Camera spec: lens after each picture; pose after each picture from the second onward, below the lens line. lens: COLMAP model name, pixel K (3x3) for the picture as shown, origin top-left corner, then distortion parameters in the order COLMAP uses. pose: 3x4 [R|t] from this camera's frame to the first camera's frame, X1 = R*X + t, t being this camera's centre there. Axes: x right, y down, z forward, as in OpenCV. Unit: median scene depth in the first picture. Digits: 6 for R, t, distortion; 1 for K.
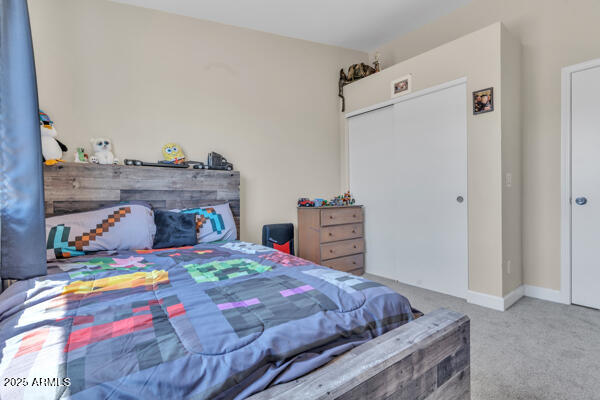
lens RADIAL K [[289.9, 0, 299.1], [0, 289.9, 194.0], [0, 0, 1]] dist [-0.000828, -0.000054]
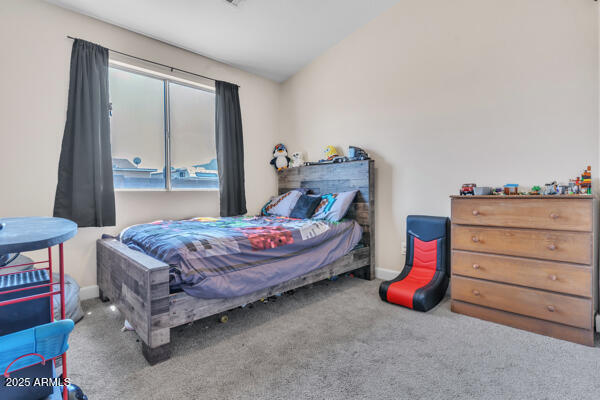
lens RADIAL K [[289.9, 0, 299.1], [0, 289.9, 194.0], [0, 0, 1]] dist [-0.000828, -0.000054]
pose [[0.106252, 0.007038, -0.994314, 0.882718], [0.018798, 0.999782, 0.009086, 0.035189], [0.994162, -0.019656, 0.106096, 0.699221]]
